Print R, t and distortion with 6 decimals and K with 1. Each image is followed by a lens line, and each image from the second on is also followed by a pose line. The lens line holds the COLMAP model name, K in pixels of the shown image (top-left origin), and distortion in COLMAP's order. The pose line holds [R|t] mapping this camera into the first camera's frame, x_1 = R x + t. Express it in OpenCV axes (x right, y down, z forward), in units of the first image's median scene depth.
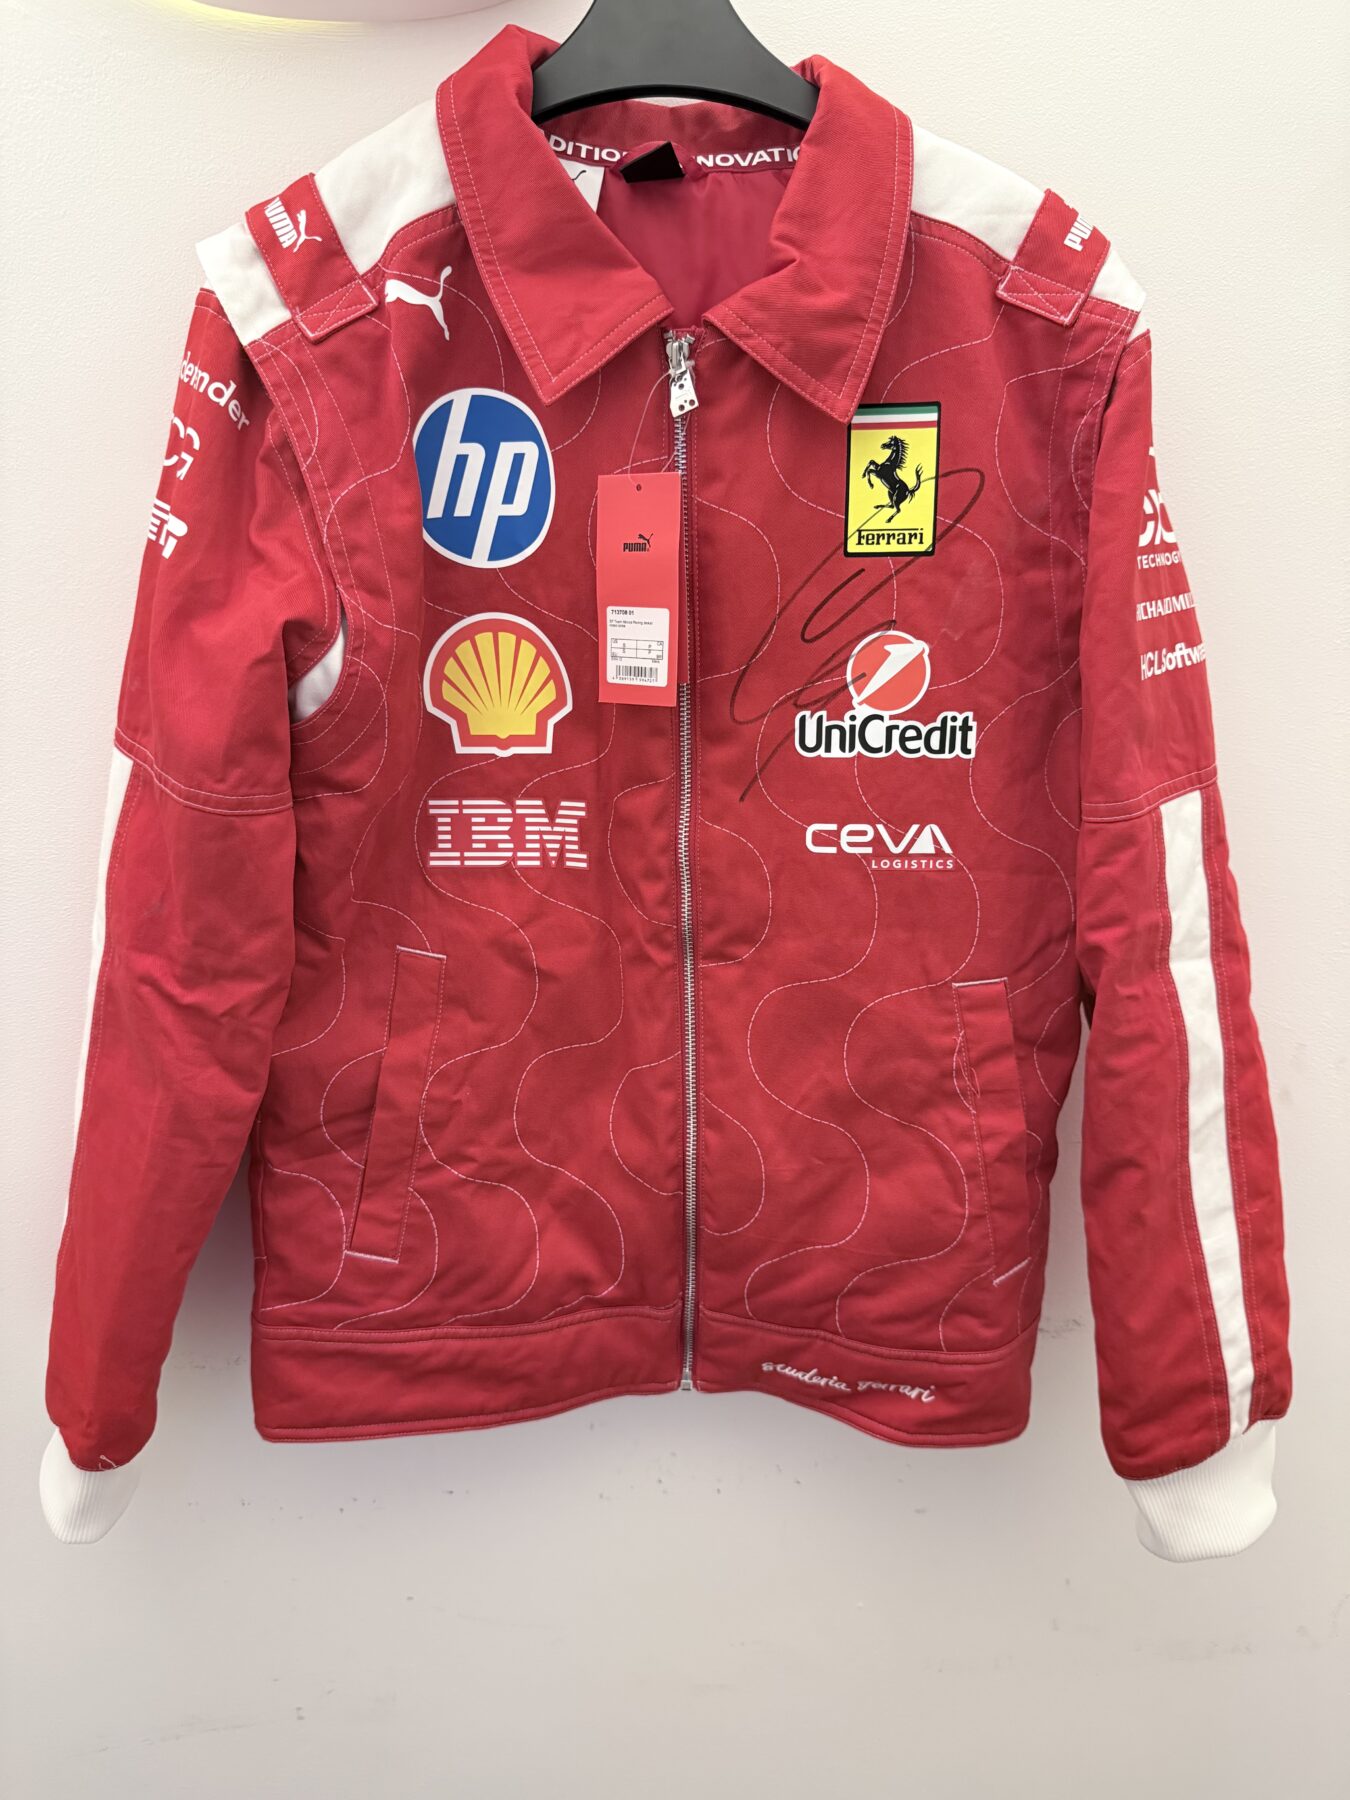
lens RADIAL K [[1247.4, 0, 677.2], [0, 1247.4, 895.9], [0, 0, 1]] dist [0.140267, -0.283918]
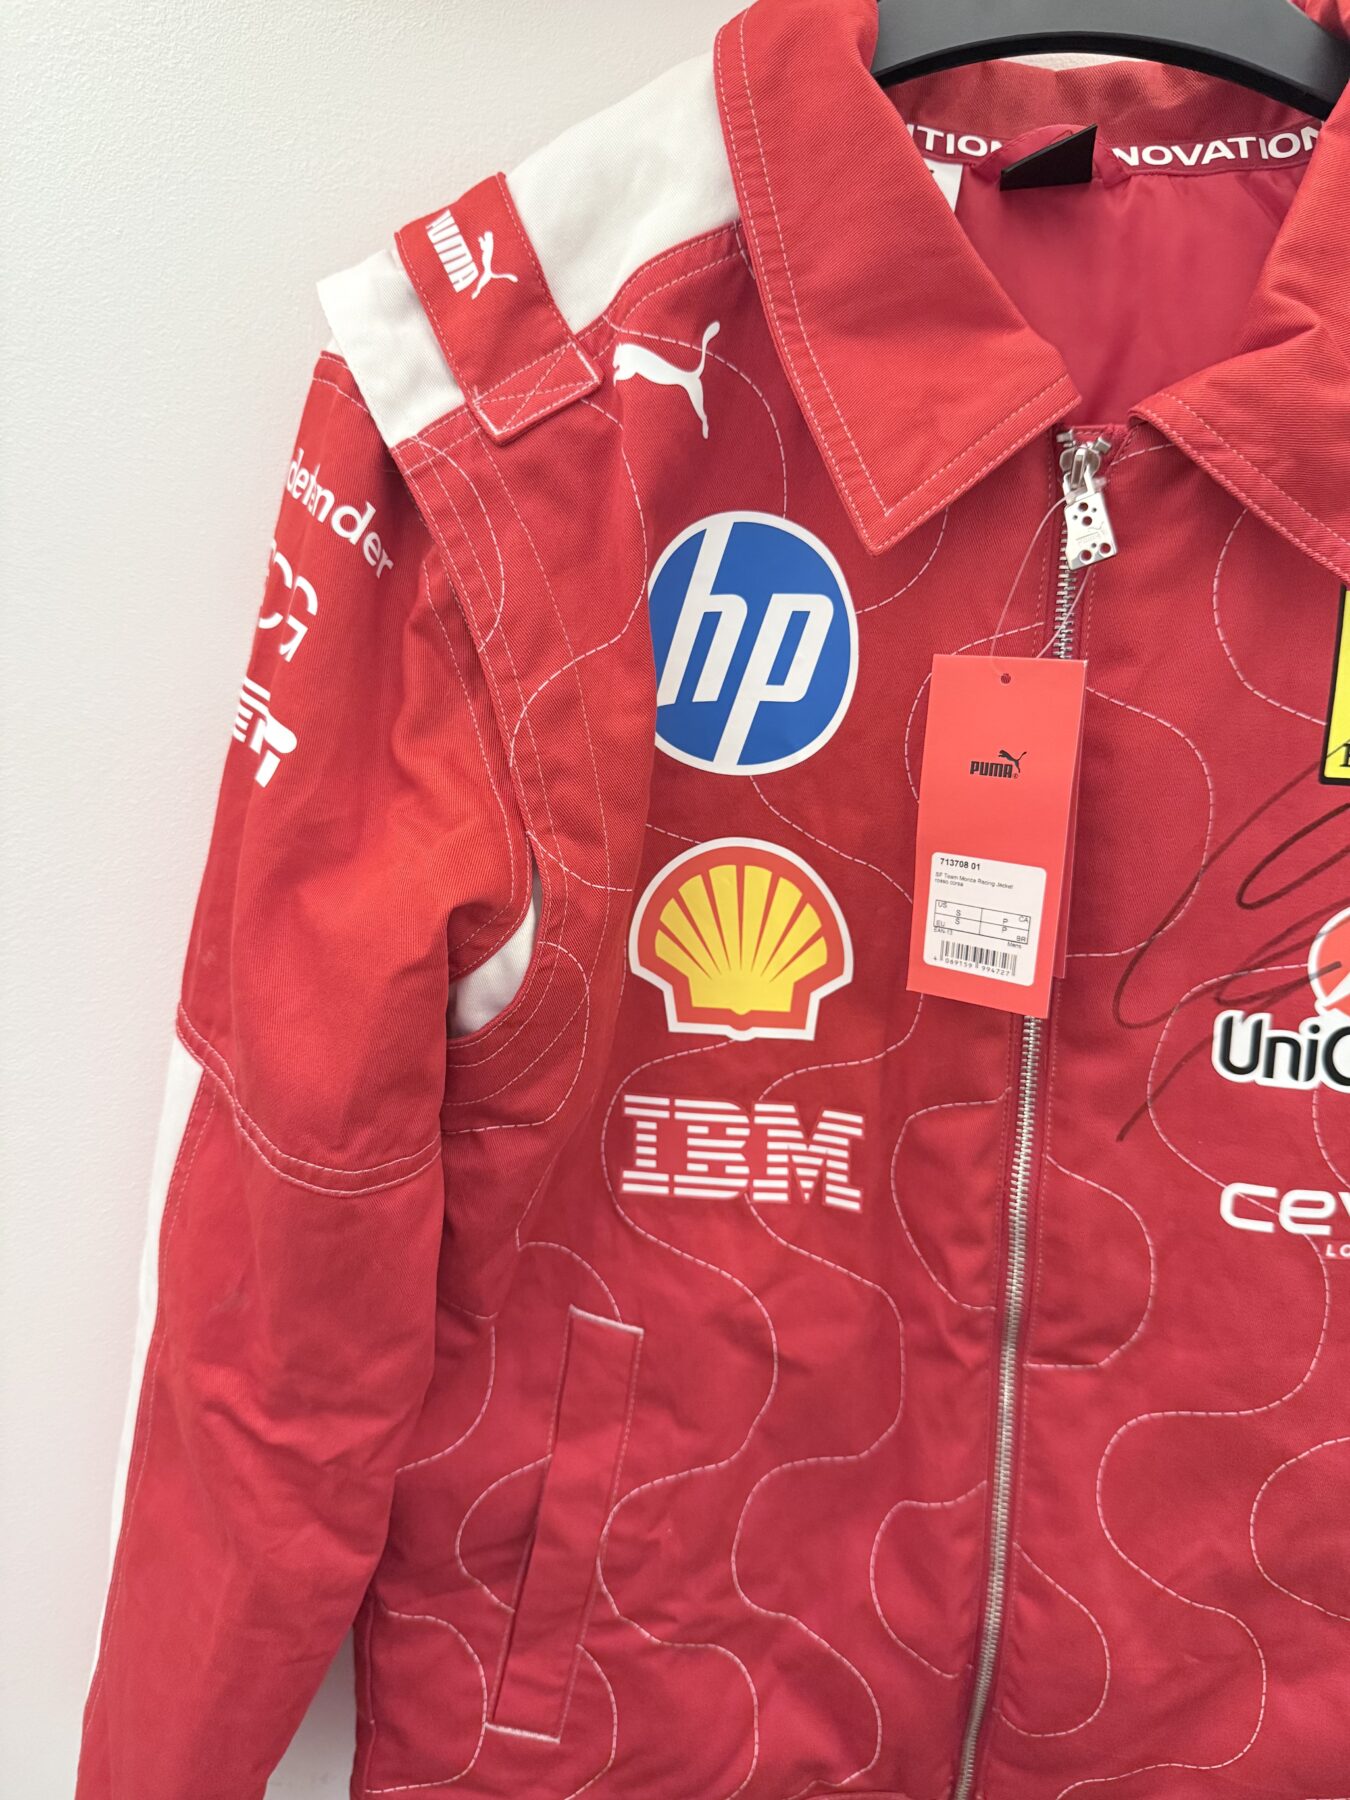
lens RADIAL K [[1247.4, 0, 677.2], [0, 1247.4, 895.9], [0, 0, 1]] dist [0.140267, -0.283918]
pose [[0.998776, 0.028202, -0.040625, -0.154772], [-0.027696, 0.999532, 0.012978, -0.206501], [0.040972, -0.011837, 0.999090, 0.346680]]
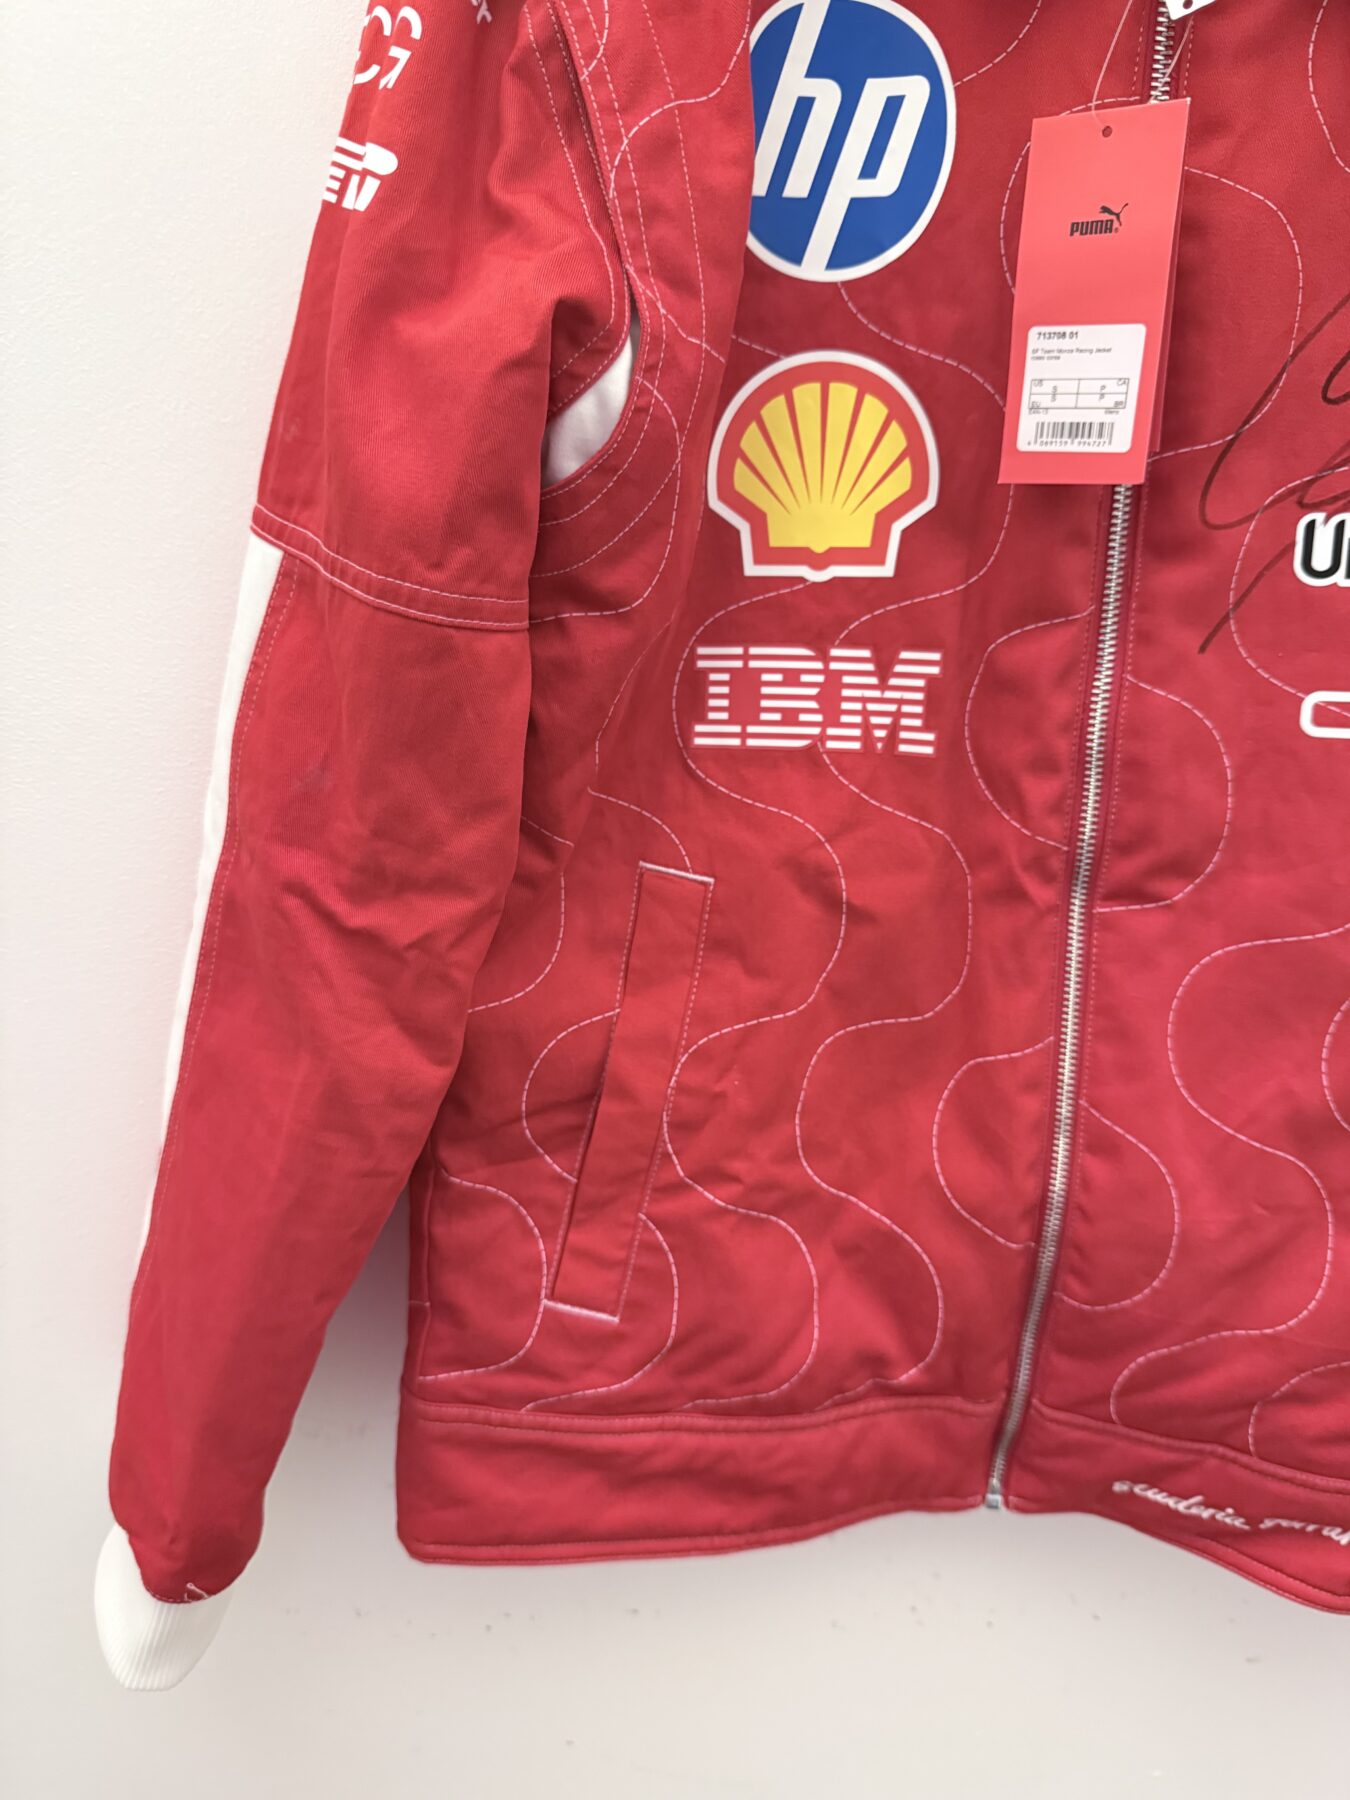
lens RADIAL K [[1247.4, 0, 677.2], [0, 1247.4, 895.9], [0, 0, 1]] dist [0.140267, -0.283918]
pose [[0.998937, 0.040691, -0.021660, -0.201448], [-0.040383, 0.999079, 0.014471, 0.051247], [0.022228, -0.013581, 0.999661, 0.345286]]
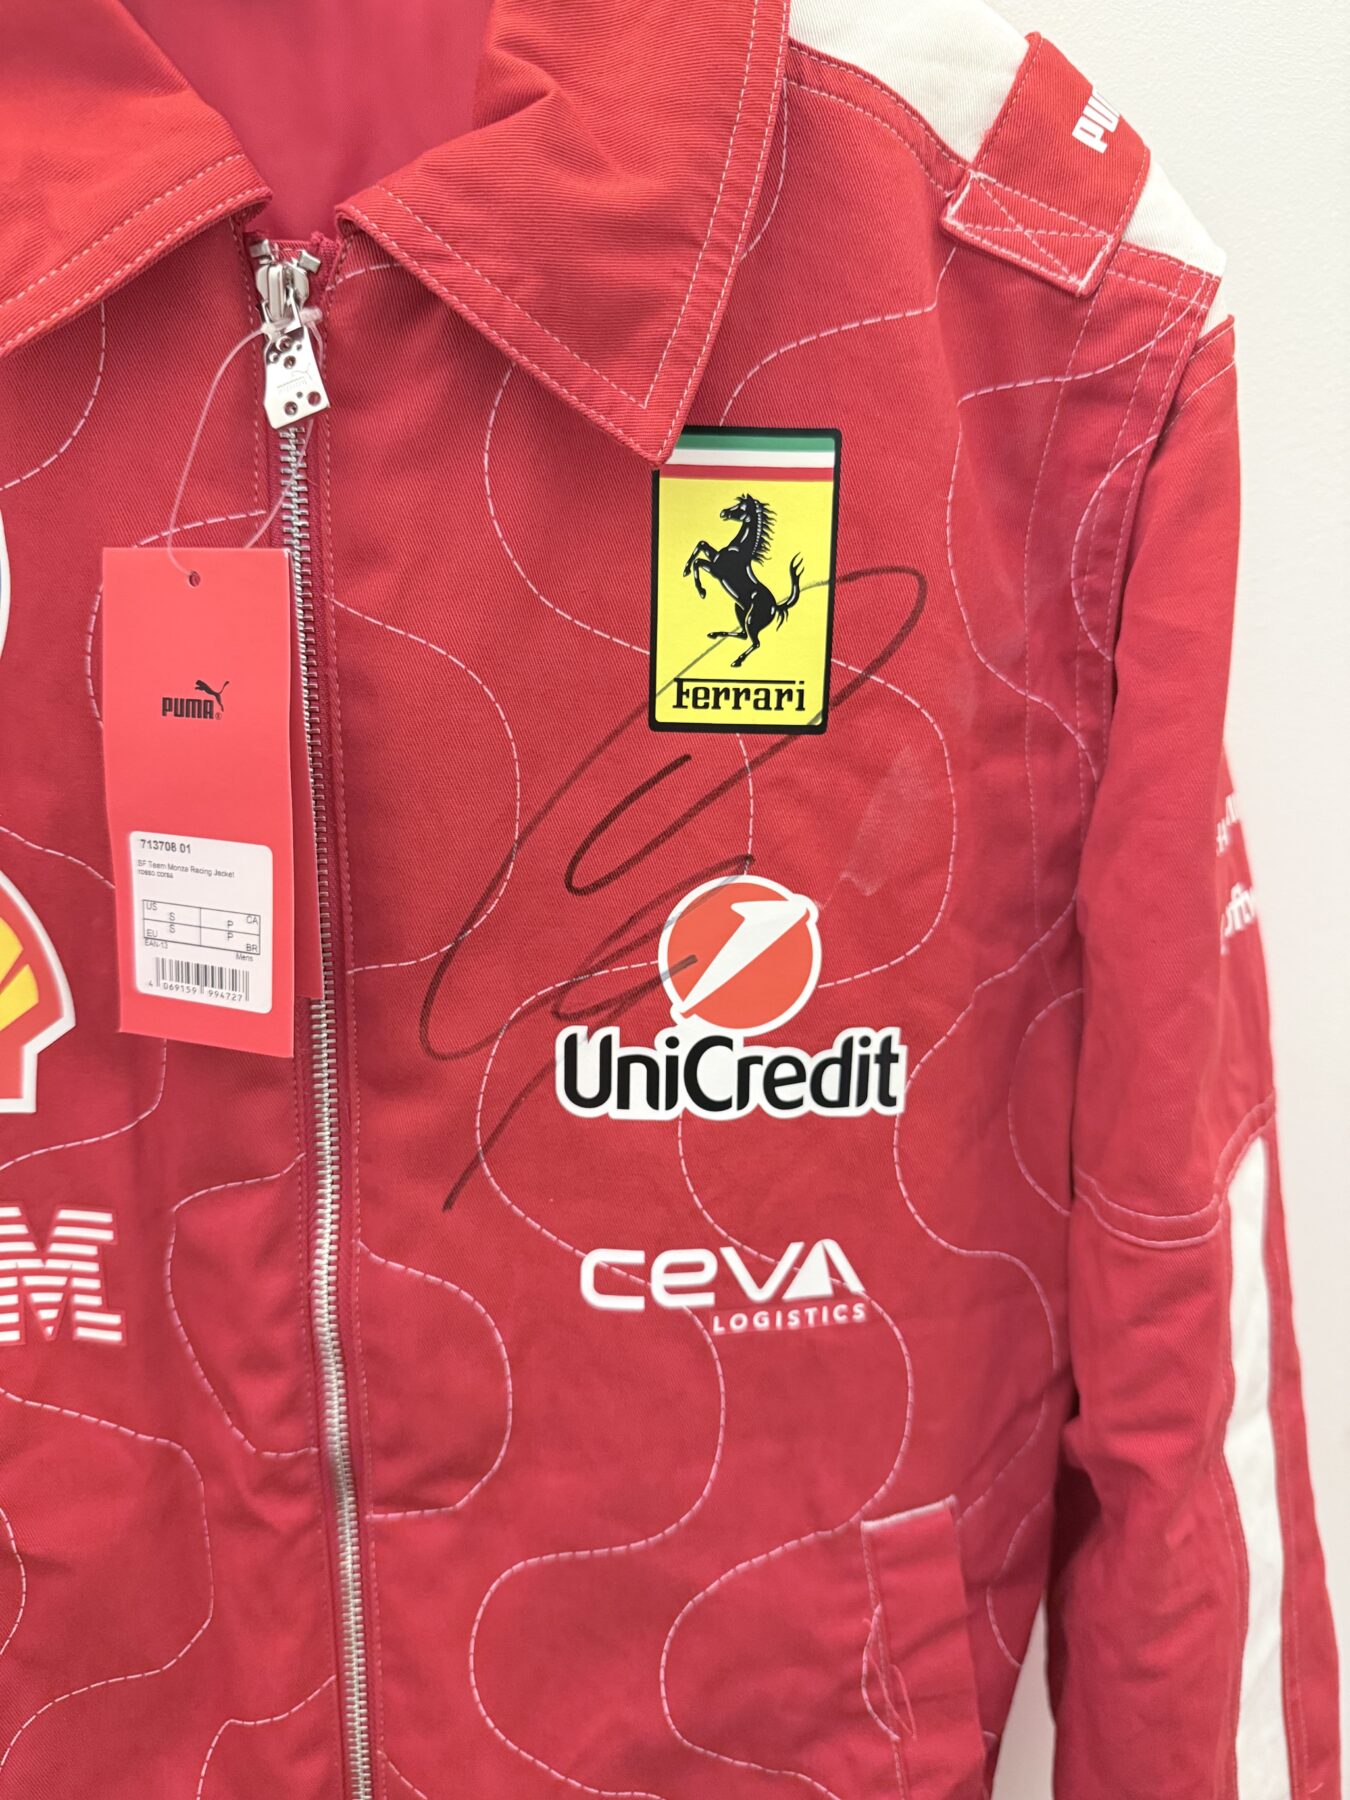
lens RADIAL K [[1262.7, 0, 676.2], [0, 1262.7, 888.6], [0, 0, 1]] dist [0.128668, -0.254526]
pose [[0.977479, -0.015192, 0.210485, 0.036420], [0.020868, 0.999475, -0.024768, -0.188966], [-0.209998, 0.028603, 0.977283, 0.500718]]
